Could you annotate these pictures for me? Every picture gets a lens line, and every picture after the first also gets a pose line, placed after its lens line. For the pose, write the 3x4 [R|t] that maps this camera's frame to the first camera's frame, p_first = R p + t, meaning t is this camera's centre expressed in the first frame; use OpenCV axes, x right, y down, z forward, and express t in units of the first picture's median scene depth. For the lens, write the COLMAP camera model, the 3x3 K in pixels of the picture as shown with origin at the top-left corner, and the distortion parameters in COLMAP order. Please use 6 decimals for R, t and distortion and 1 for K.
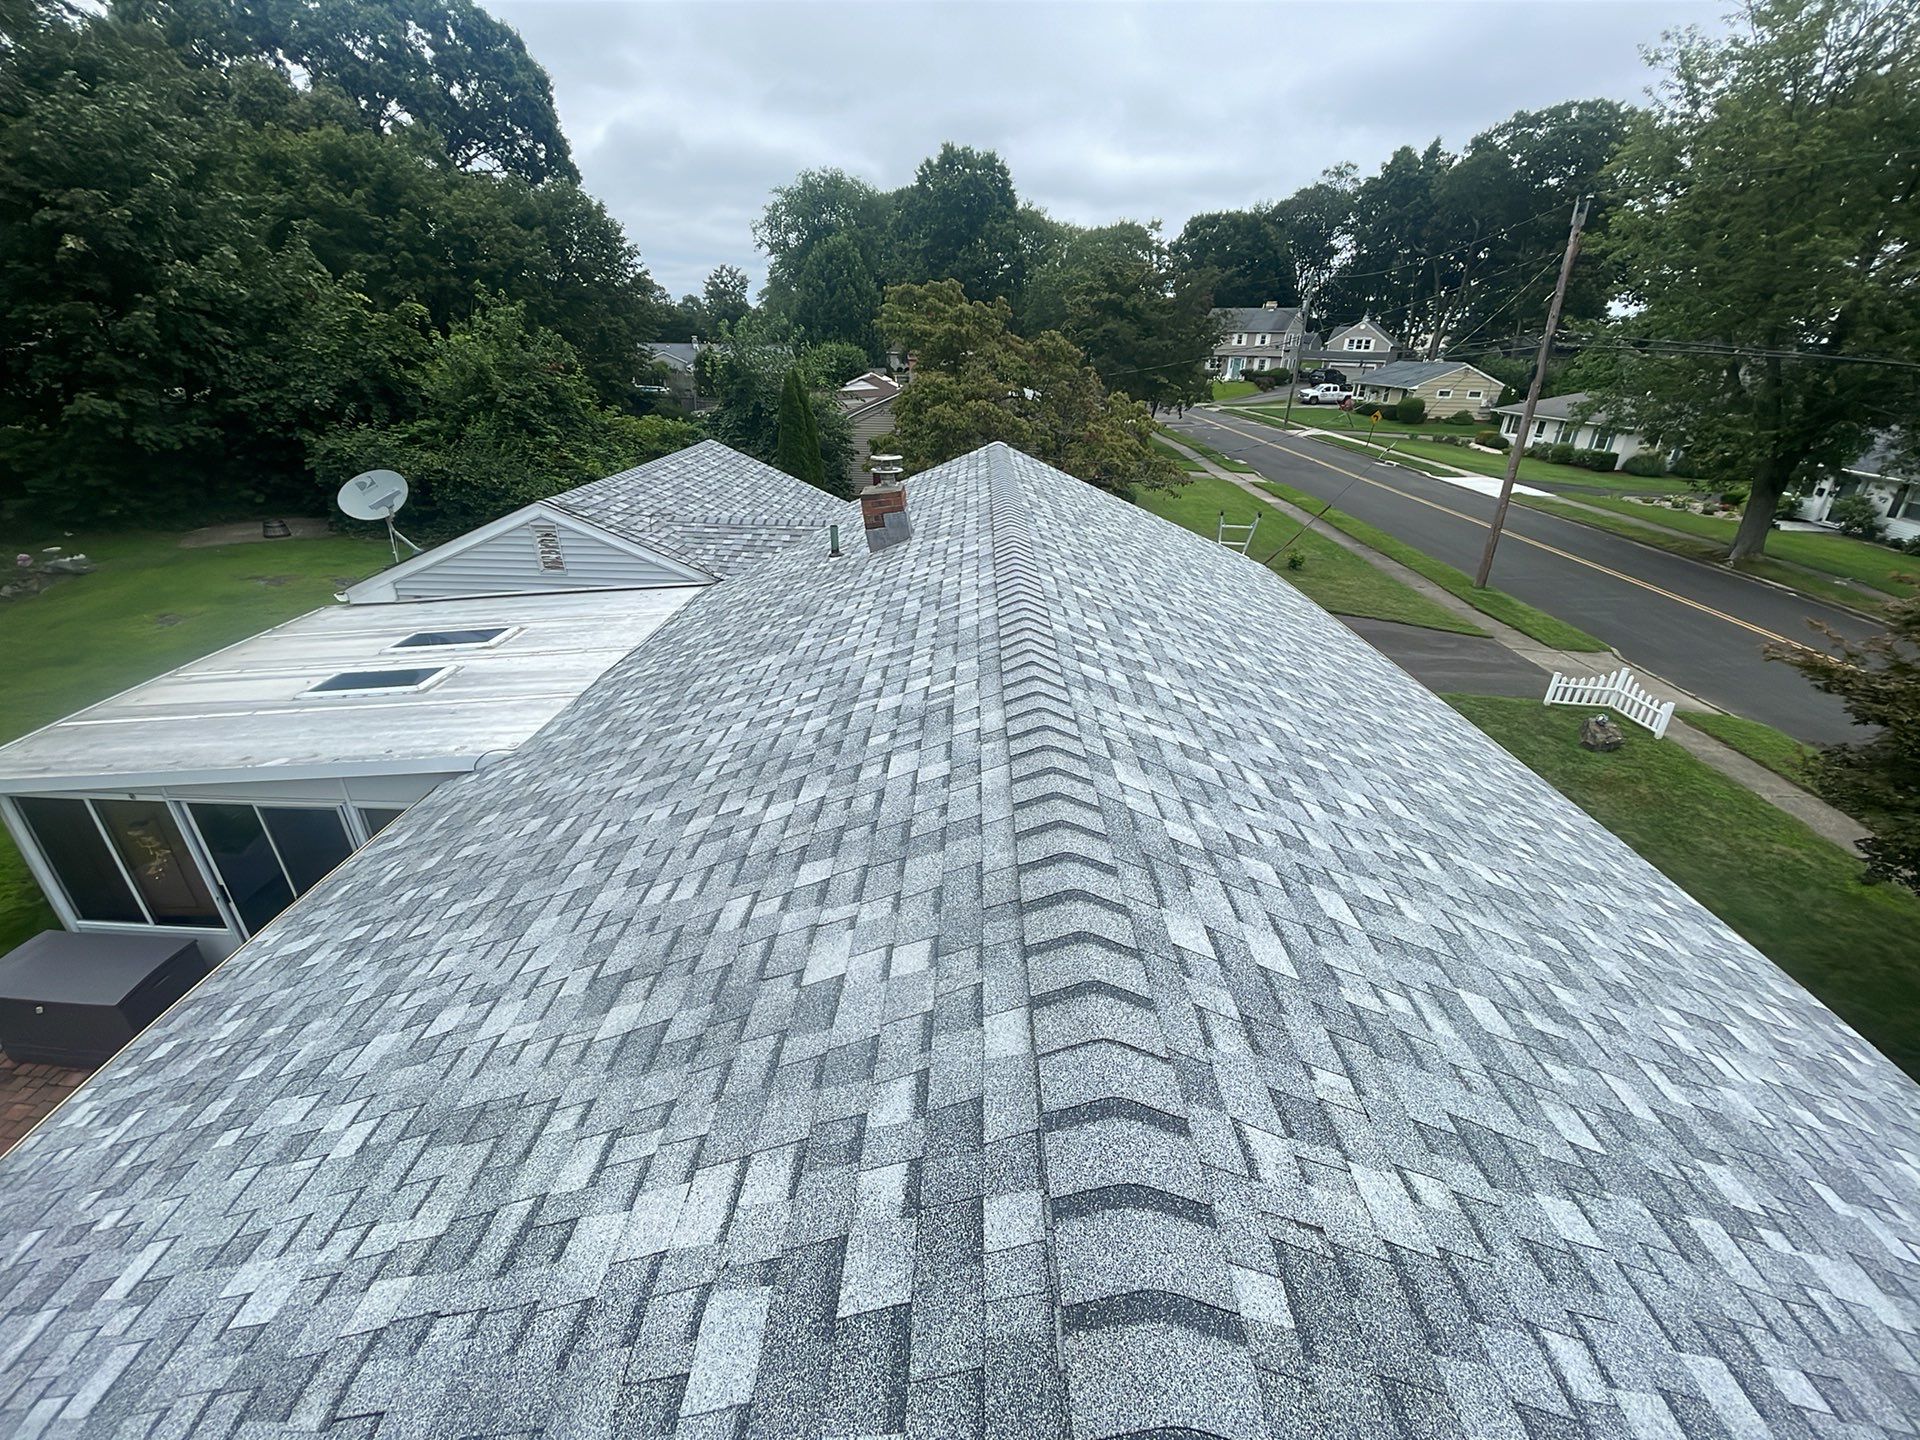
lens RADIAL K [[799.7, 0, 962.8], [0, 799.7, 737.9], [0, 0, 1]] dist [-0.001454, -0.007787]
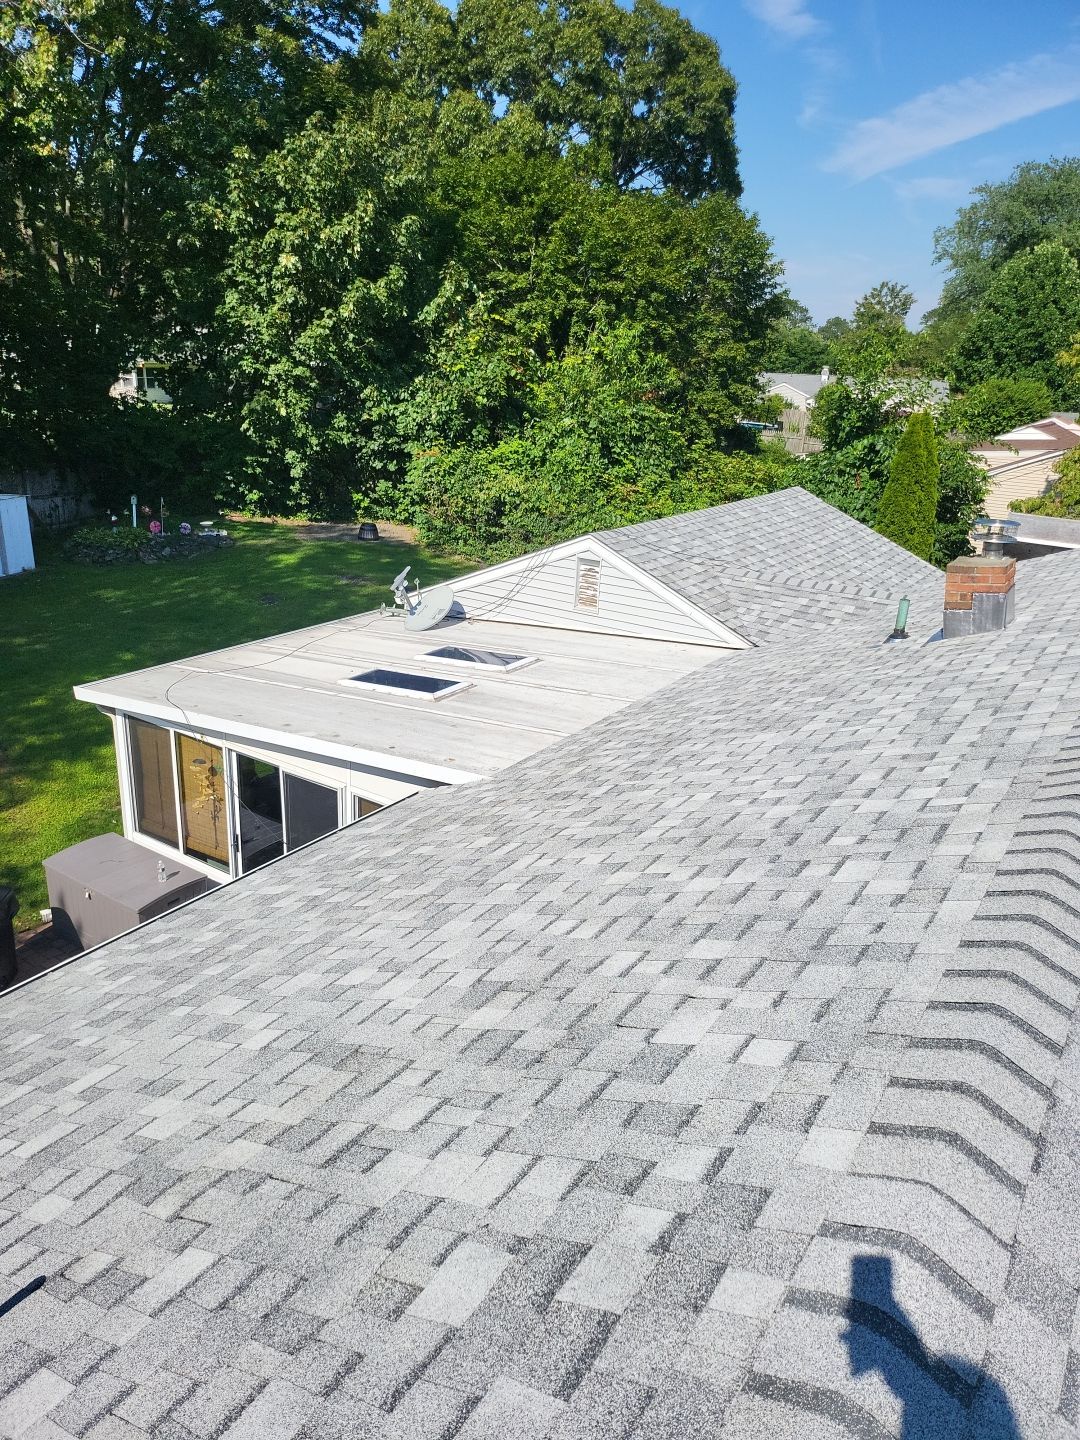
lens RADIAL K [[1020.6, 0, 514.3], [0, 1020.6, 739.3], [0, 0, 1]] dist [0.061492, -0.043755]
pose [[0.840209, 0.212014, -0.499098, 0.113989], [-0.269414, 0.961977, -0.044903, 0.038677], [0.470600, 0.172192, 0.865381, -0.111727]]
